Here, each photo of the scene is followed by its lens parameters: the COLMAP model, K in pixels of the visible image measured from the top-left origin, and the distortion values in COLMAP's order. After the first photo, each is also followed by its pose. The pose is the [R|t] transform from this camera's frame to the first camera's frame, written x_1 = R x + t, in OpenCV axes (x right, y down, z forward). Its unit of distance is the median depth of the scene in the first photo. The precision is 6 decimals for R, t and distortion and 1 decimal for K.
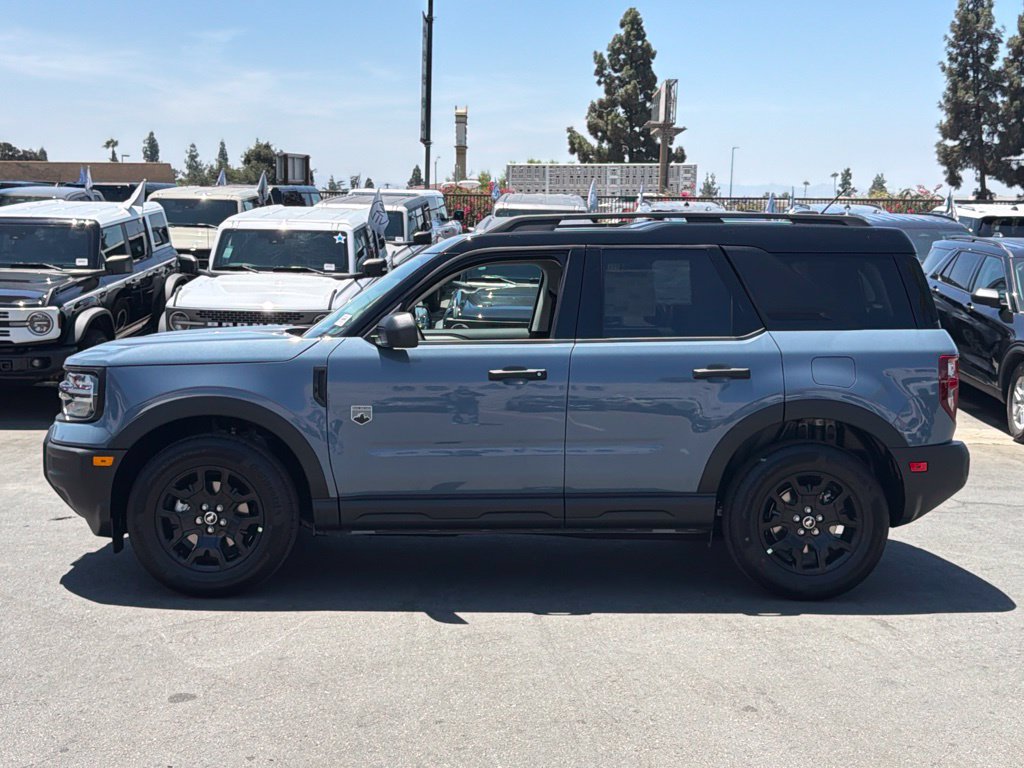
lens RADIAL K [[1313.8, 0, 505.6], [0, 1313.8, 379.6], [0, 0, 1]] dist [0.067431, 0.000000]
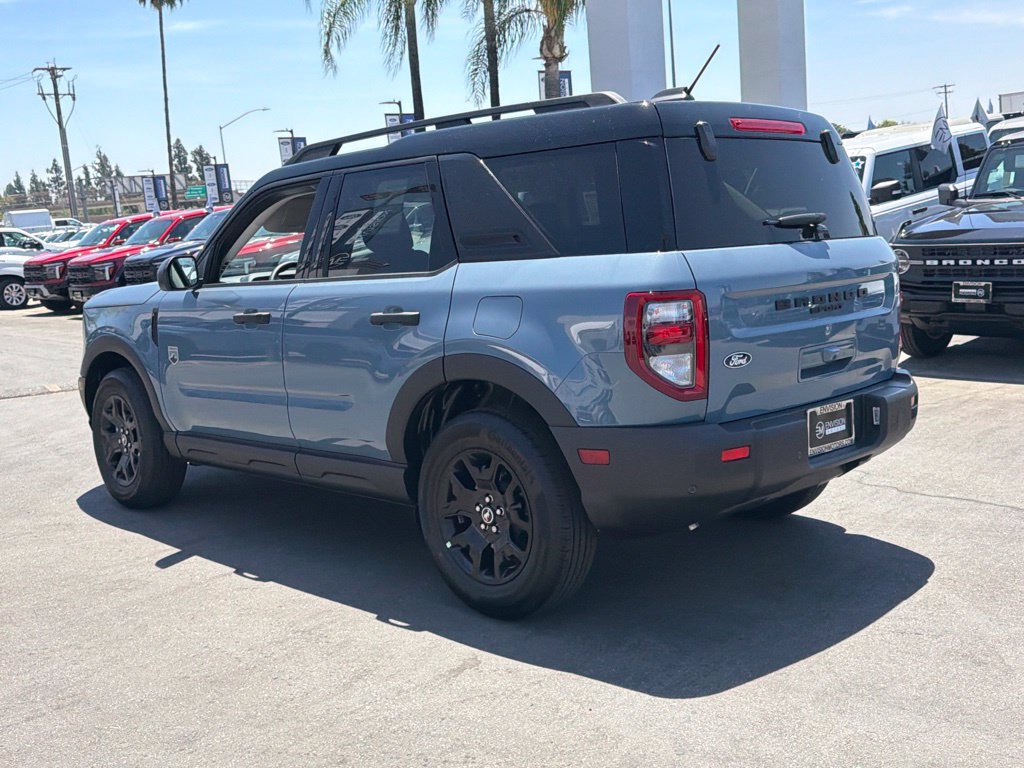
lens RADIAL K [[1091.5, 0, 524.5], [0, 1091.5, 389.3], [0, 0, 1]] dist [0.066831, 0.000000]
pose [[0.675427, 0.055618, -0.735326, 0.693878], [0.002192, 0.996996, 0.077424, -0.012479], [0.737423, -0.053906, 0.673276, 0.591368]]
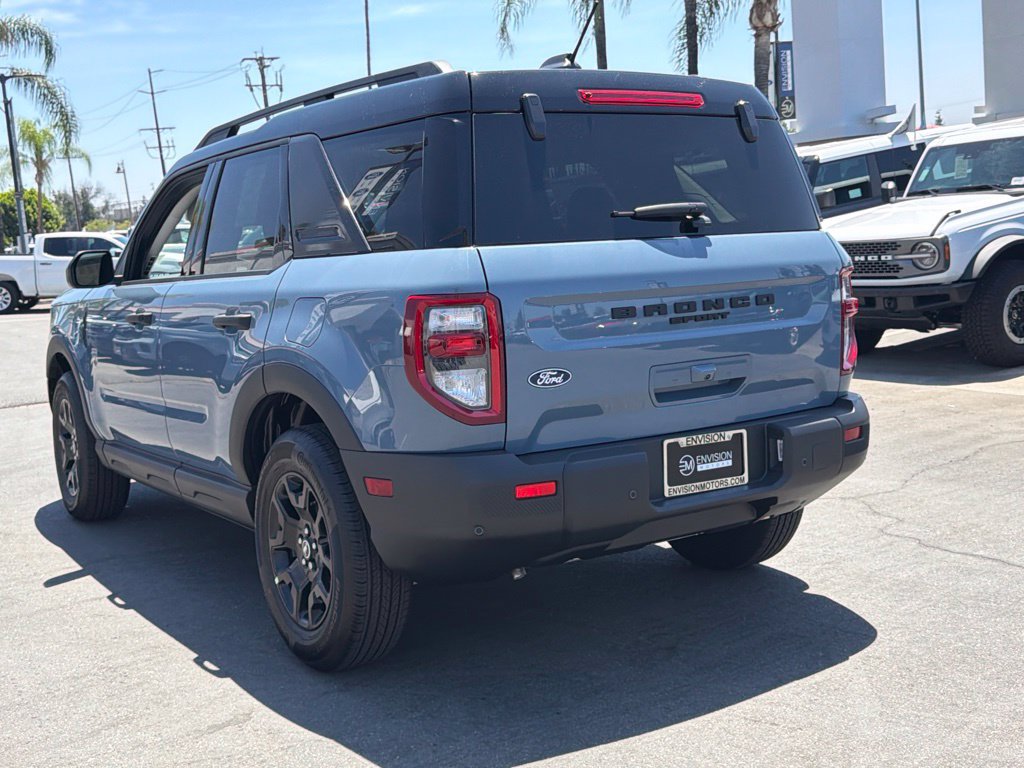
lens RADIAL K [[1215.6, 0, 529.6], [0, 1215.6, 390.4], [0, 0, 1]] dist [0.063449, 0.000000]
pose [[0.517269, 0.065135, -0.853341, 0.793729], [-0.011206, 0.997530, 0.069349, -0.014361], [0.855750, -0.026309, 0.516721, 0.775232]]
